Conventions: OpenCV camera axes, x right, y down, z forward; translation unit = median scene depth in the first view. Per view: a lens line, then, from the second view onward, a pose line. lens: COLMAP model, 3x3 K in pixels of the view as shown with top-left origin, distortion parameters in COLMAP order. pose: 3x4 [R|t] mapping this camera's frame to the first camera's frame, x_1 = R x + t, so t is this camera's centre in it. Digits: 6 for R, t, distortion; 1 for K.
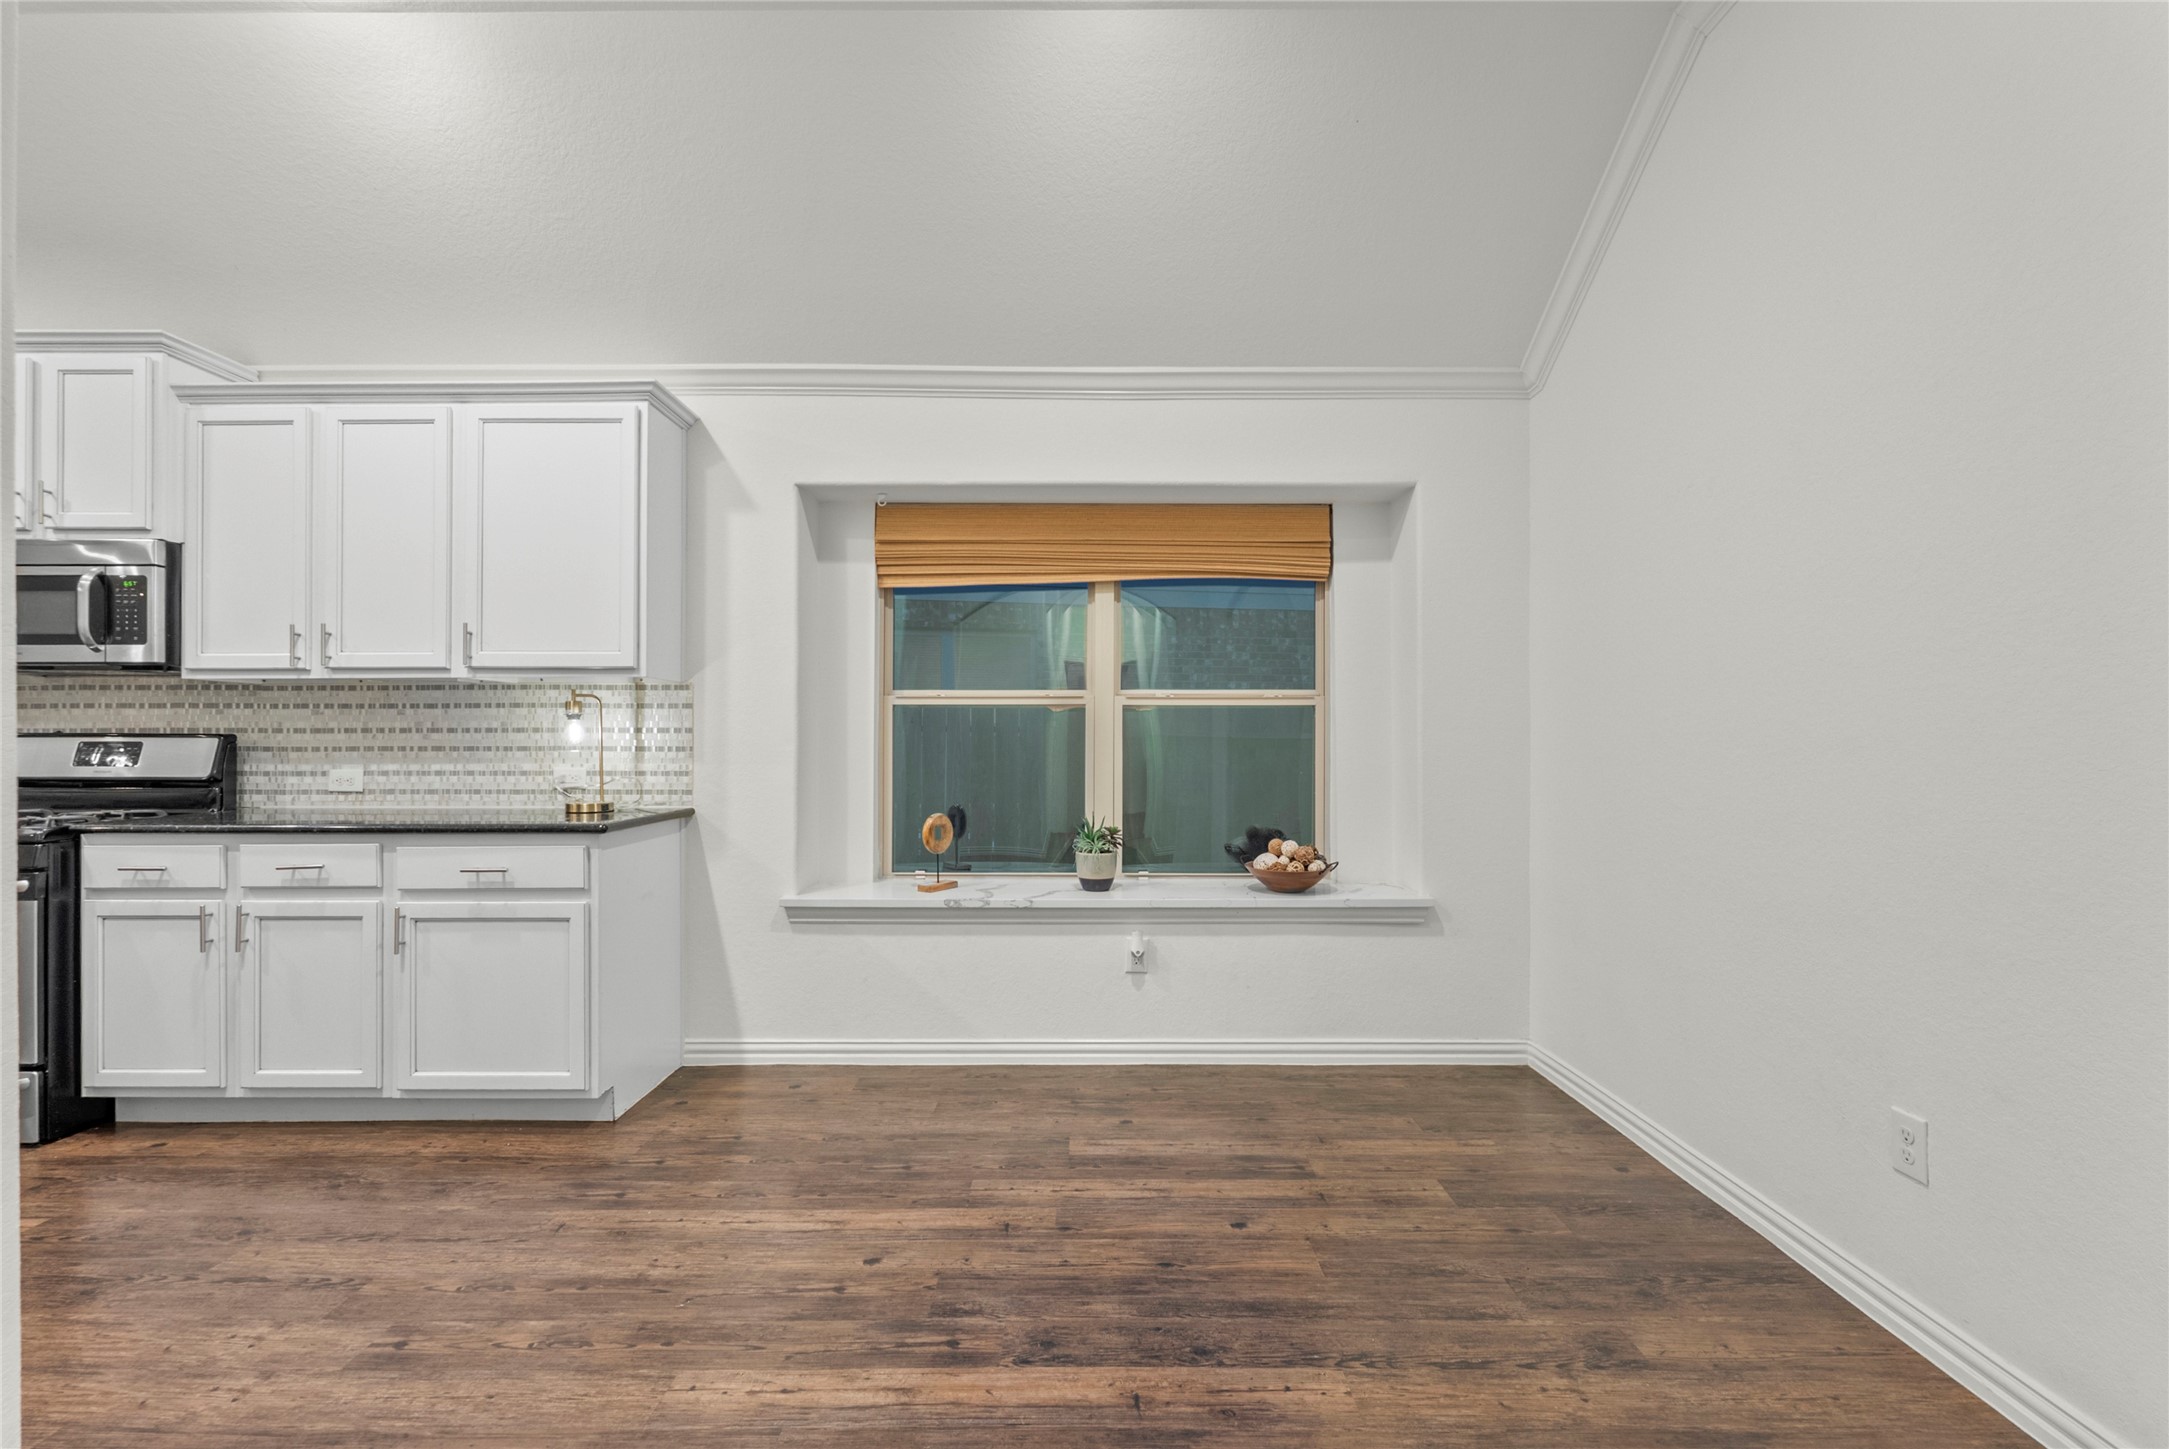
lens RADIAL K [[979.4, 0, 1103.6], [0, 979.4, 733.5], [0, 0, 1]] dist [-0.008617, 0.000023]
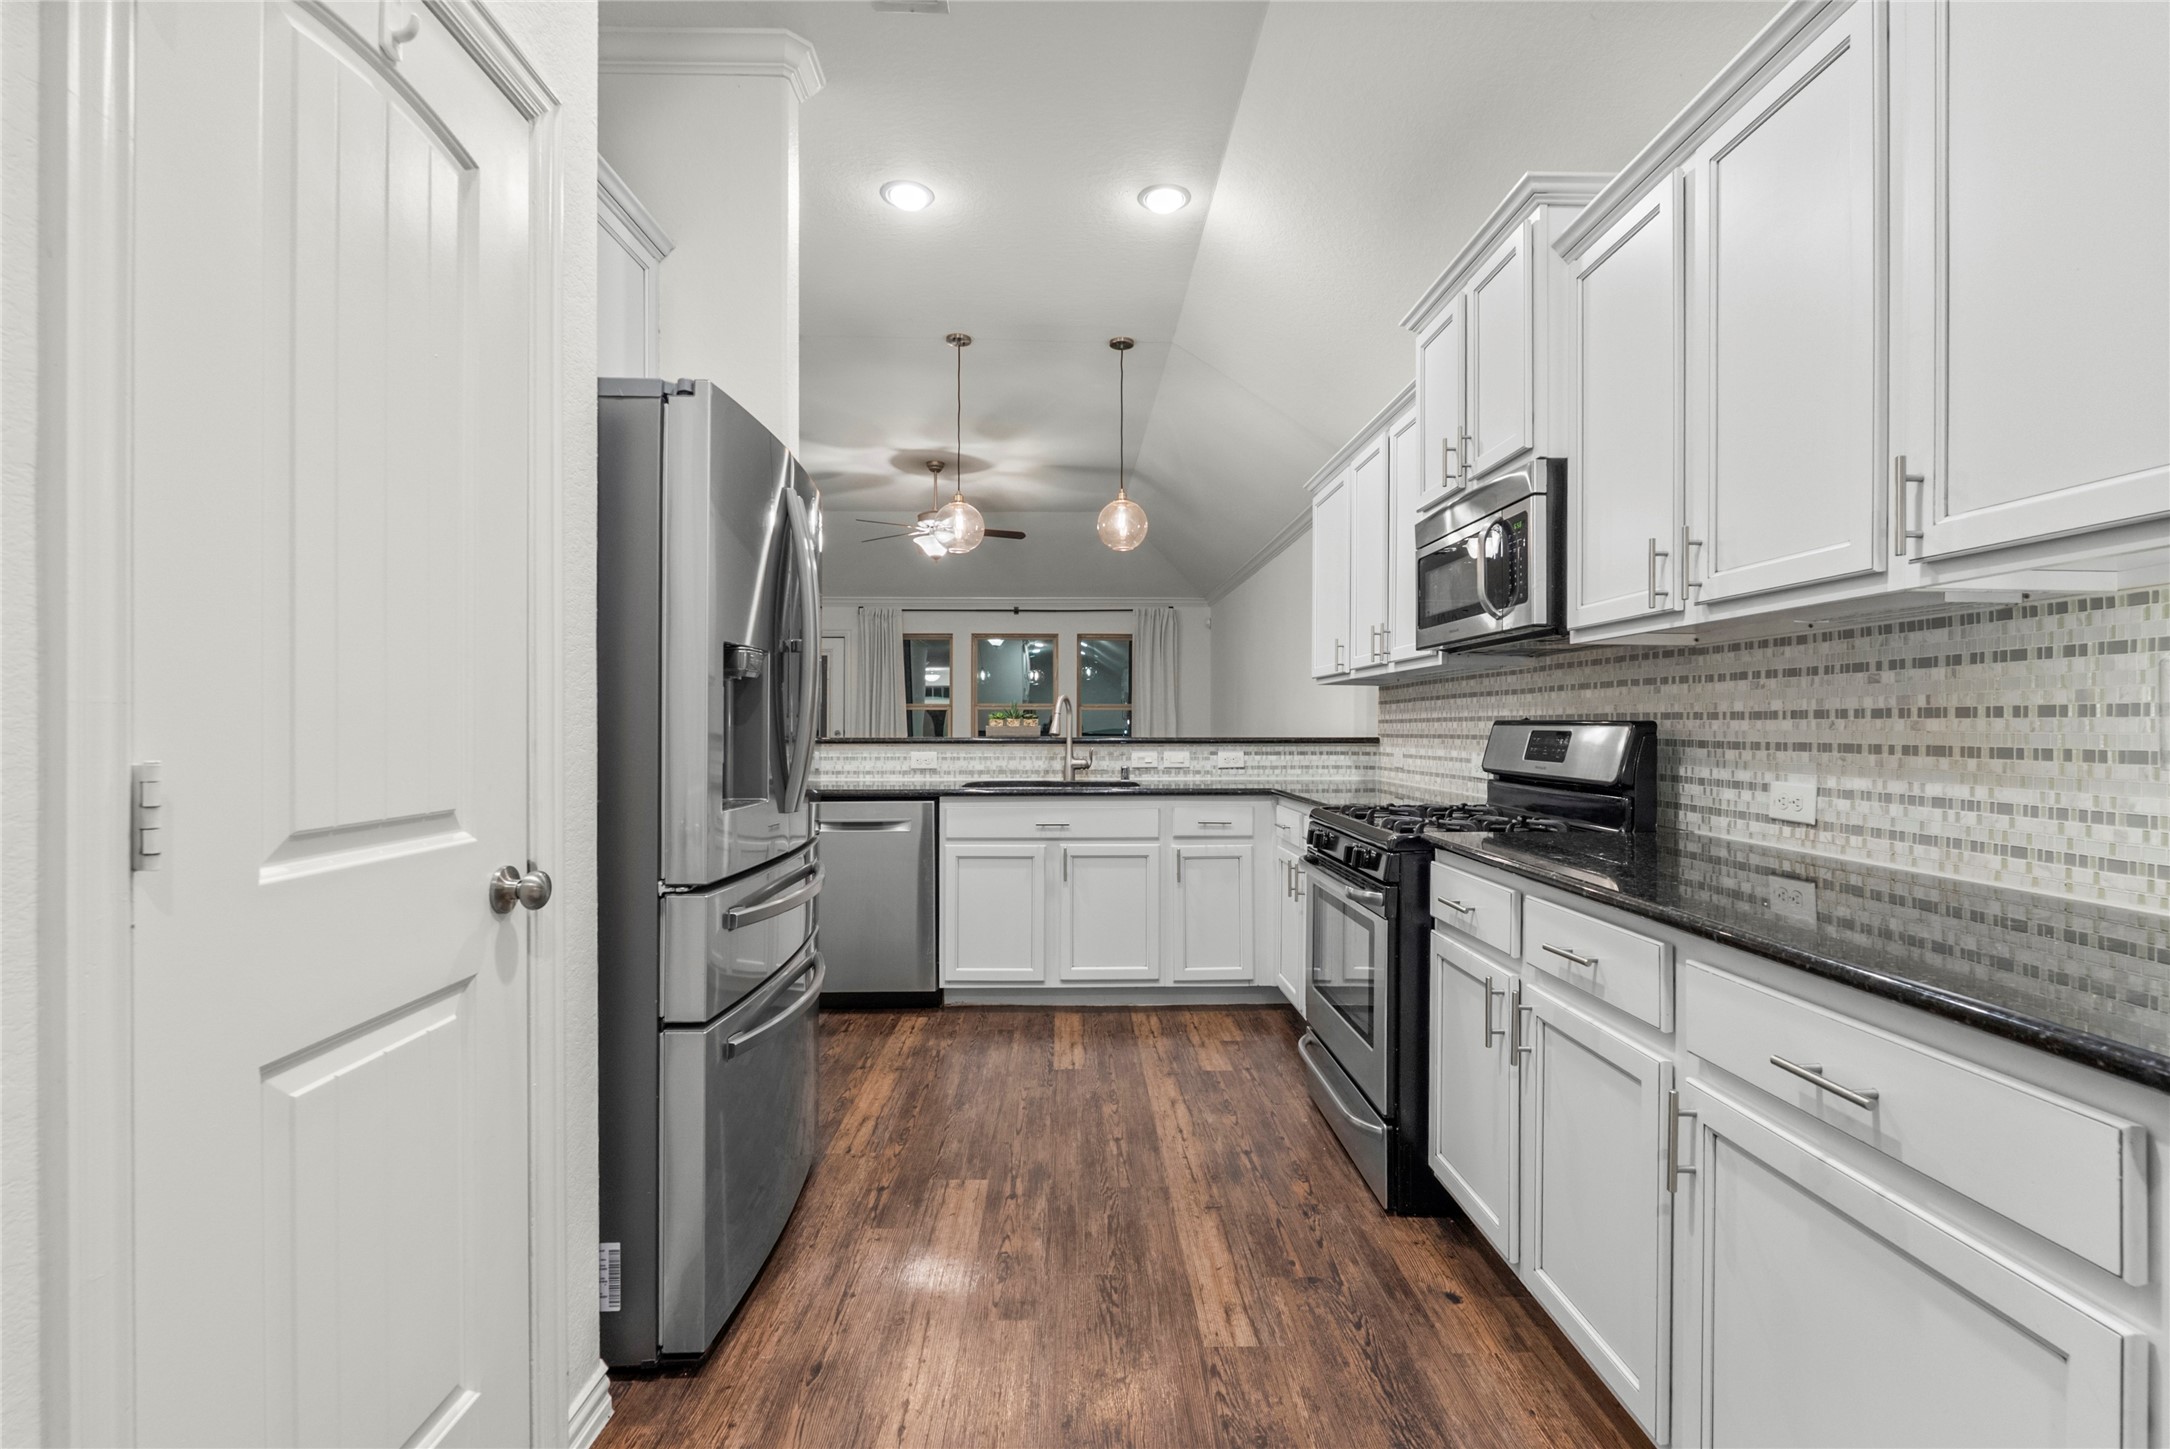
lens RADIAL K [[963.4, 0, 1087.8], [0, 963.4, 721.0], [0, 0, 1]] dist [-0.002896, 0.000581]
pose [[0.012957, -0.002078, -0.999914, -0.237953], [-0.002804, 0.999994, -0.002114, 0.003276], [0.999912, 0.002831, 0.012951, 0.632480]]
